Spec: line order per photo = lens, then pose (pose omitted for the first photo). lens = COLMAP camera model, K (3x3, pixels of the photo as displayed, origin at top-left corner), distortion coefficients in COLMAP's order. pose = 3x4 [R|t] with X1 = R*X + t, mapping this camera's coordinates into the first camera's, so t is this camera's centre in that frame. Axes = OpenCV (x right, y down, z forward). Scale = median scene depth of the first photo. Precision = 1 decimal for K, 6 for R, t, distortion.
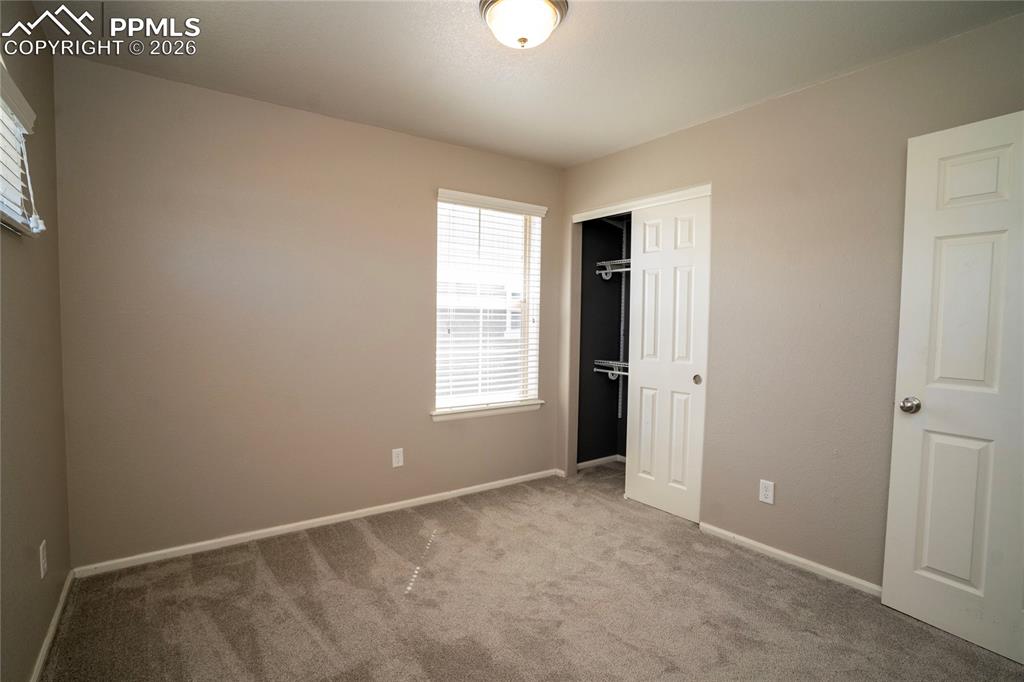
lens RADIAL K [[503.8, 0, 510.8], [0, 503.8, 346.1], [0, 0, 1]] dist [-0.082646, 0.041331]
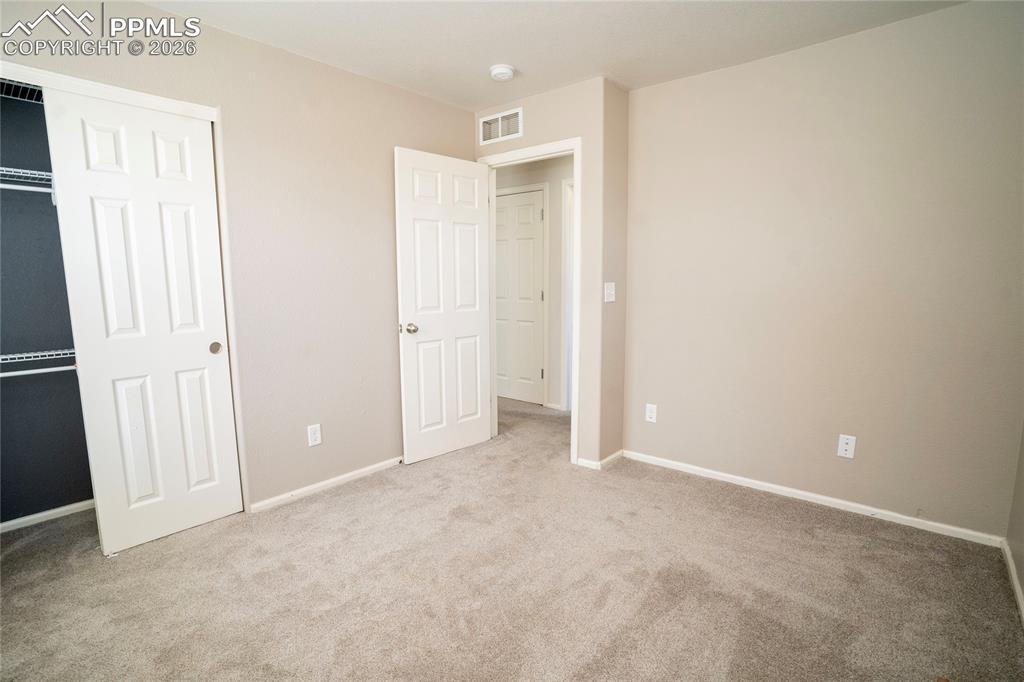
lens RADIAL K [[503.8, 0, 510.8], [0, 503.8, 346.1], [0, 0, 1]] dist [-0.082646, 0.041331]
pose [[-0.232127, -0.148624, 0.961264, -0.495984], [0.051253, 0.985016, 0.164673, -0.043082], [-0.971334, 0.087493, -0.221031, 0.673452]]
